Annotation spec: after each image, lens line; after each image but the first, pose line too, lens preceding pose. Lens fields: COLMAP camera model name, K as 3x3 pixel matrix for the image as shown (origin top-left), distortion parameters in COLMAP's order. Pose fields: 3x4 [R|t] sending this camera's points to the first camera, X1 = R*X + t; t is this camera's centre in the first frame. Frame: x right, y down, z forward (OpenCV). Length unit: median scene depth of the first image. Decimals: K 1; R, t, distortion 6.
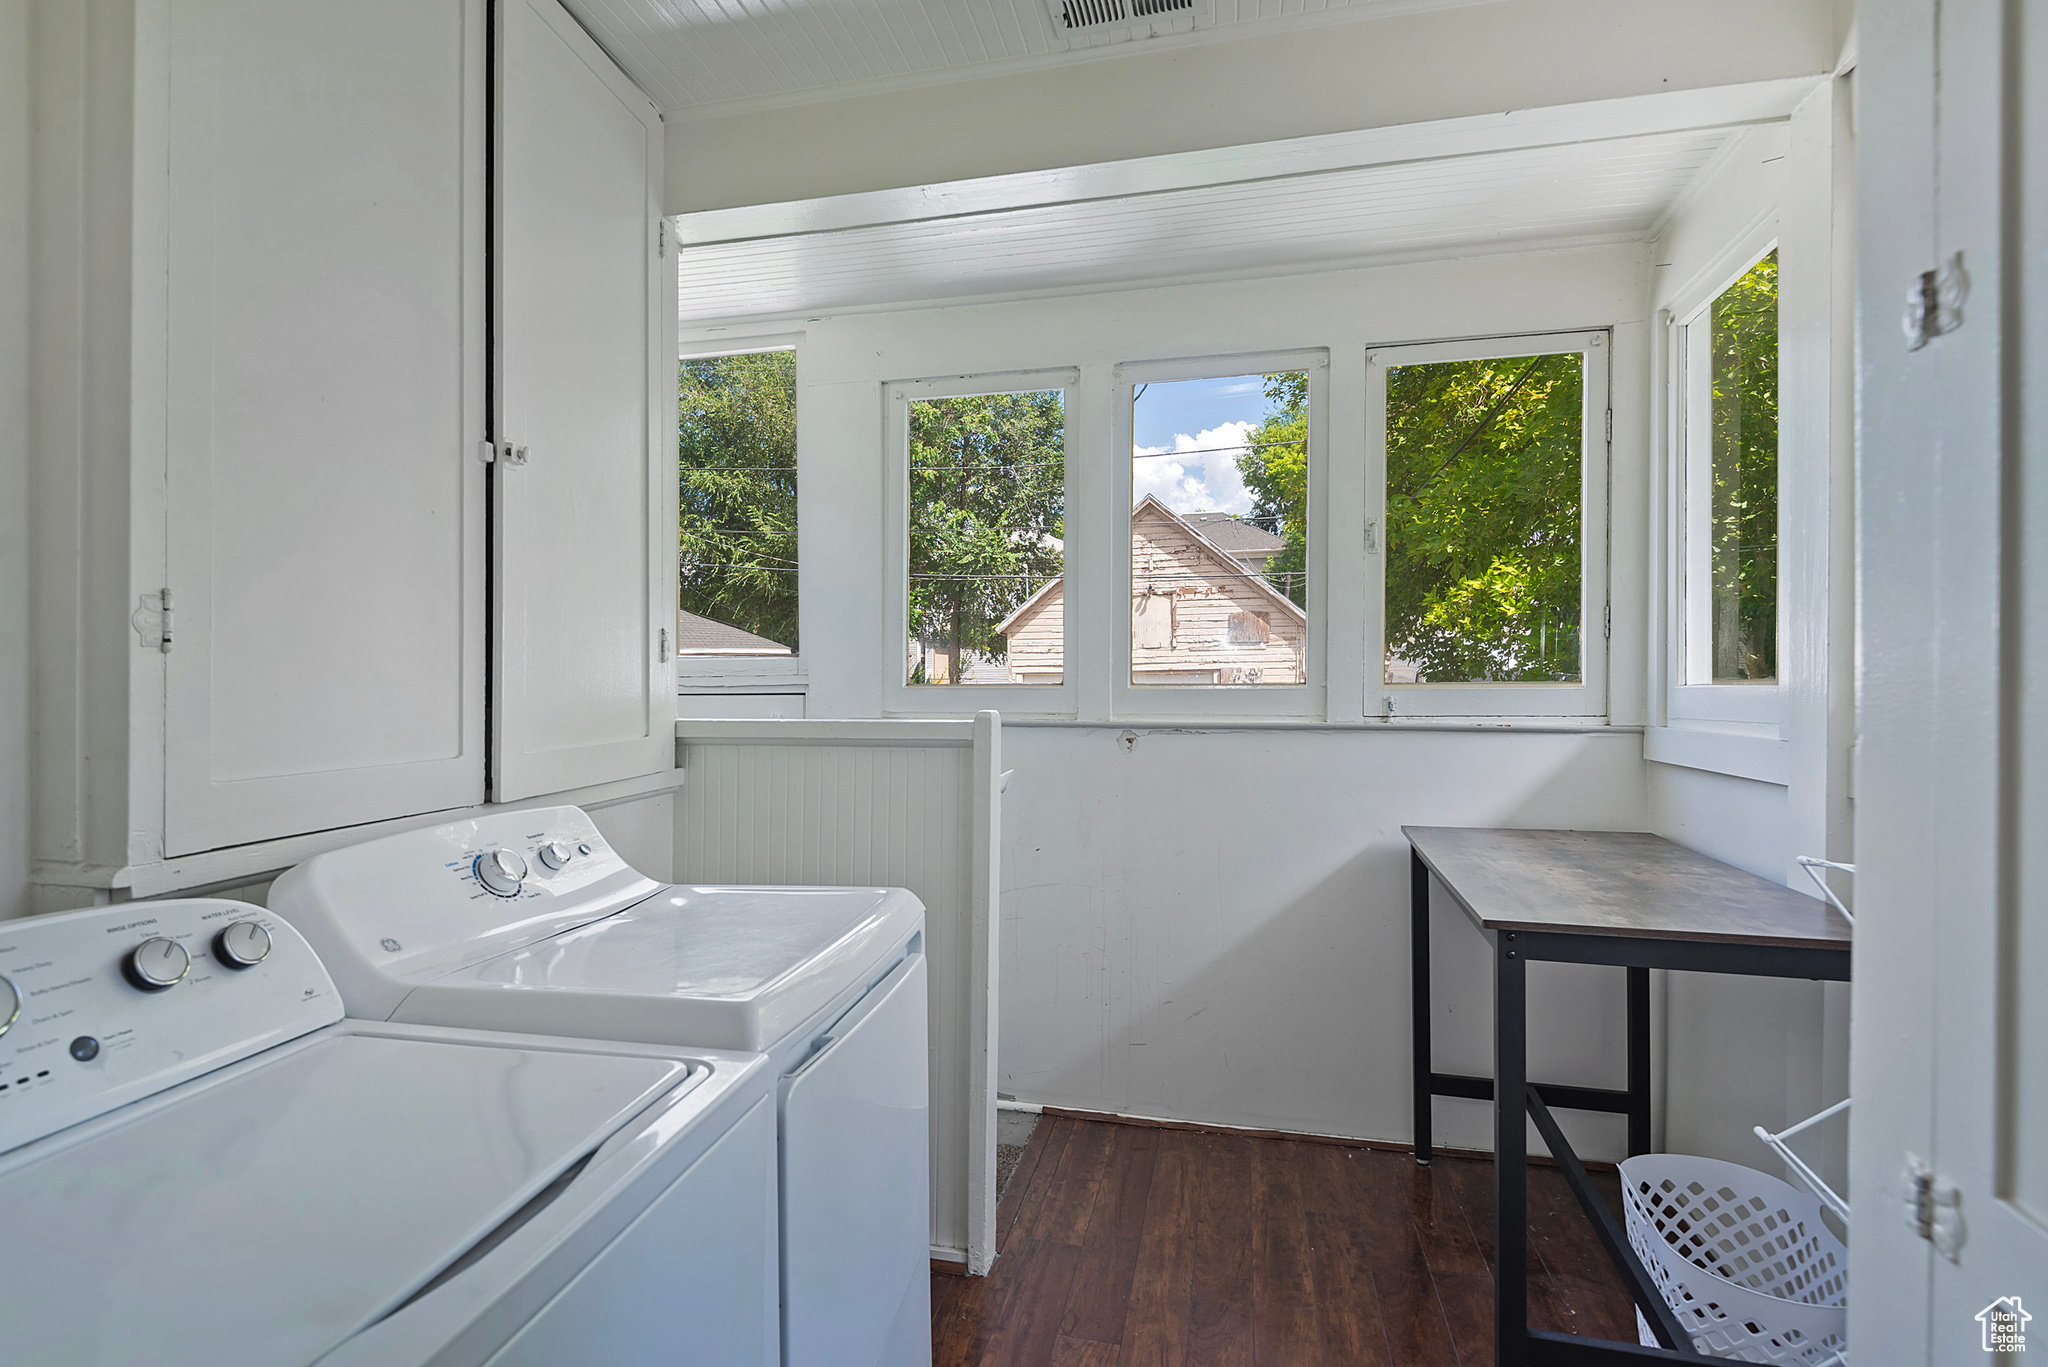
lens RADIAL K [[1018.0, 0, 1069.3], [0, 1018.0, 650.9], [0, 0, 1]] dist [0.027711, -0.013211]
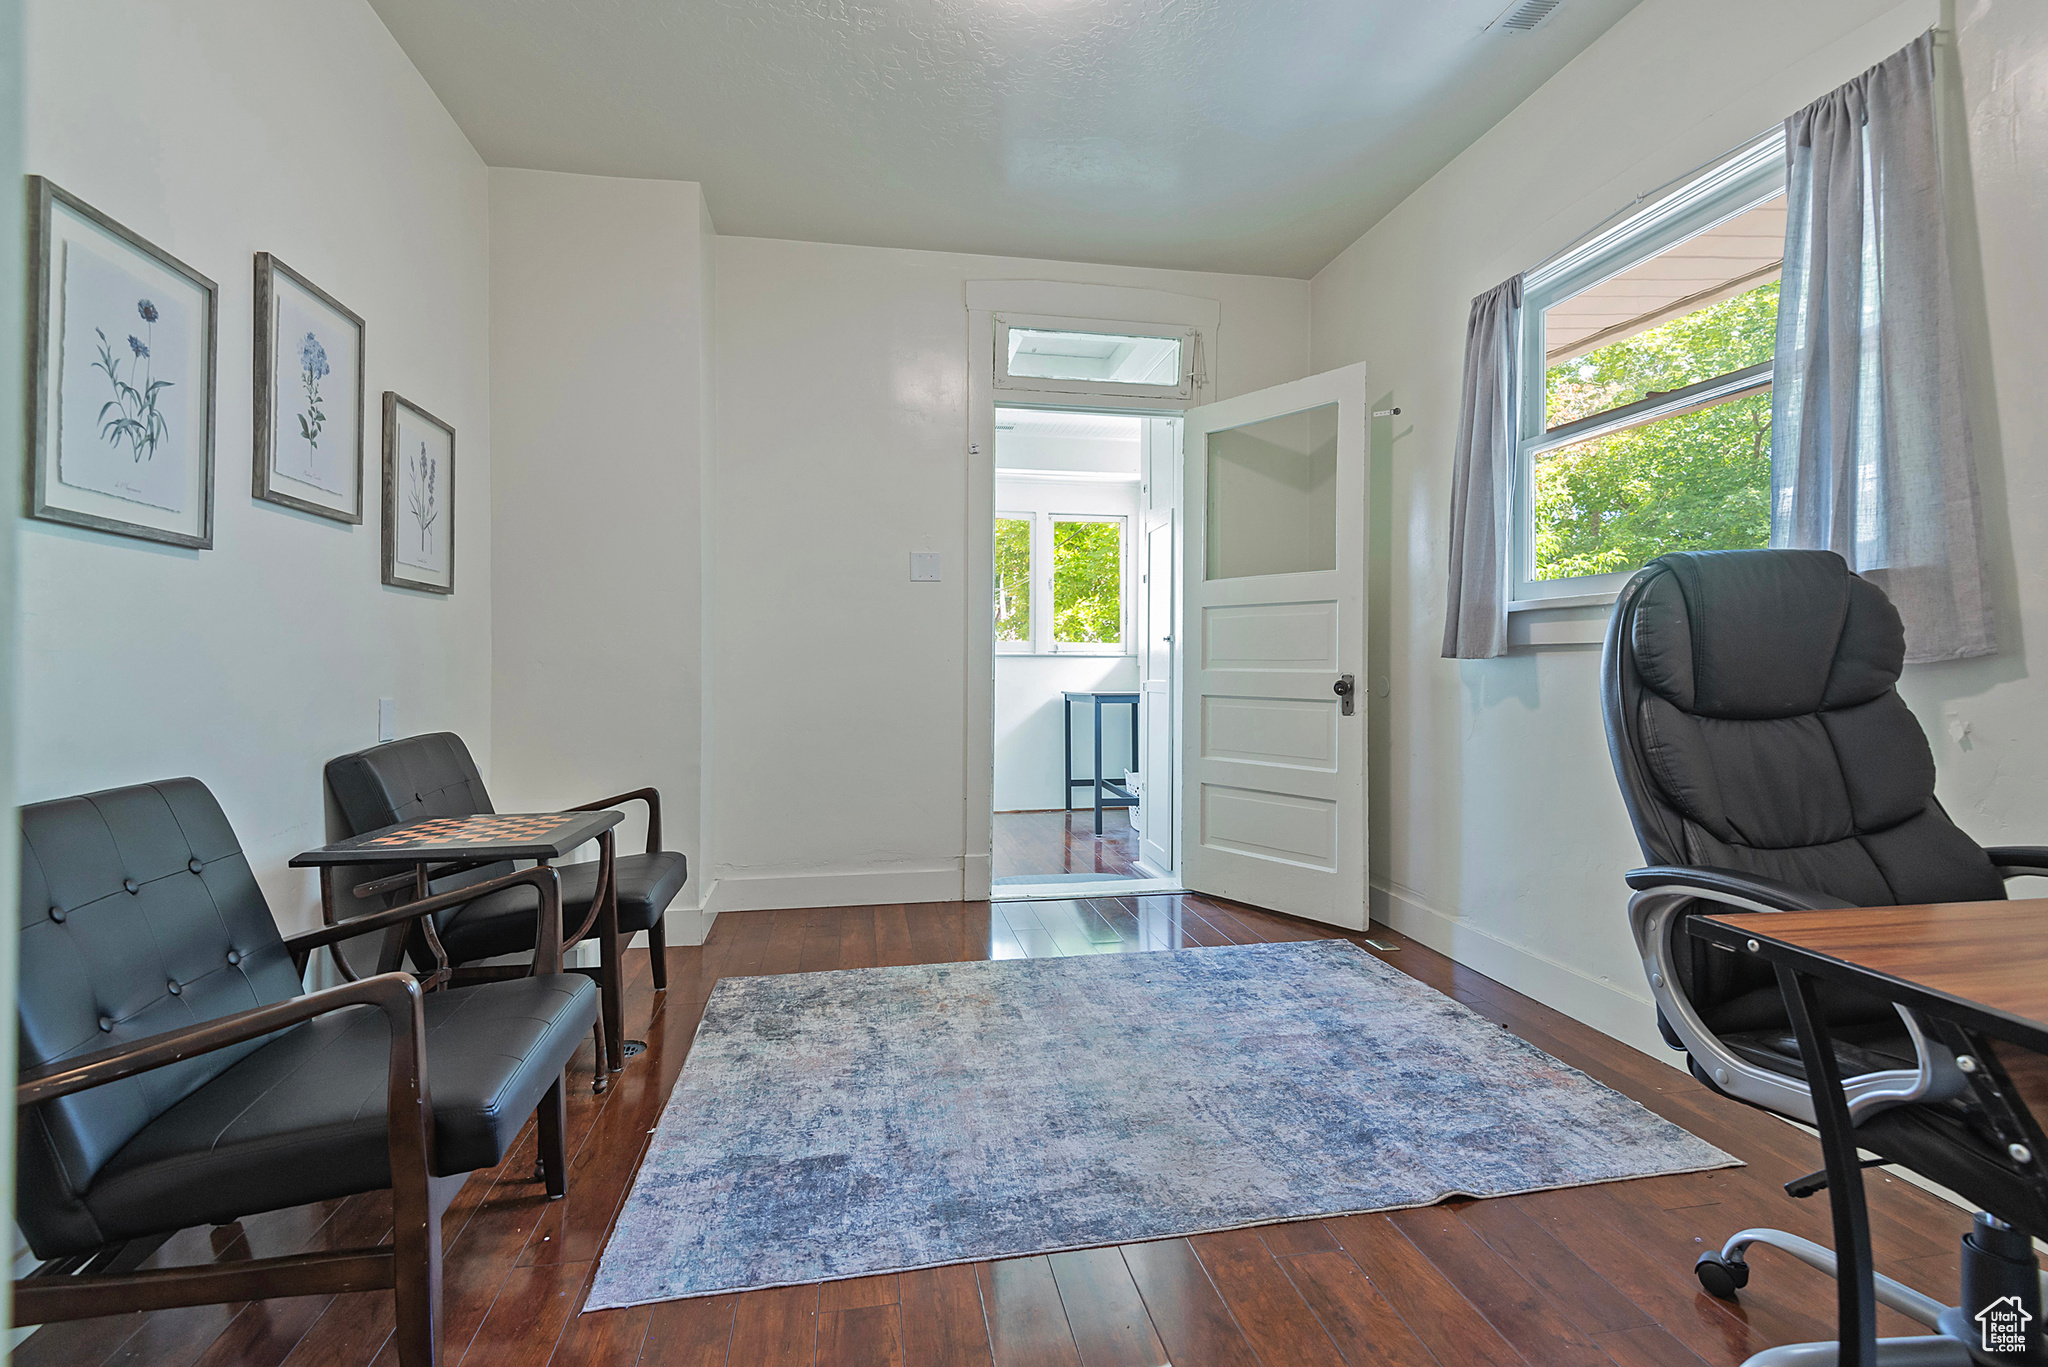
lens RADIAL K [[996.9, 0, 1074.7], [0, 996.9, 652.2], [0, 0, 1]] dist [0.011139, -0.005621]
pose [[0.914929, -0.001645, 0.403611, -0.720791], [0.002126, 0.999997, -0.000744, 0.070353], [-0.403609, 0.001539, 0.914930, -1.455100]]
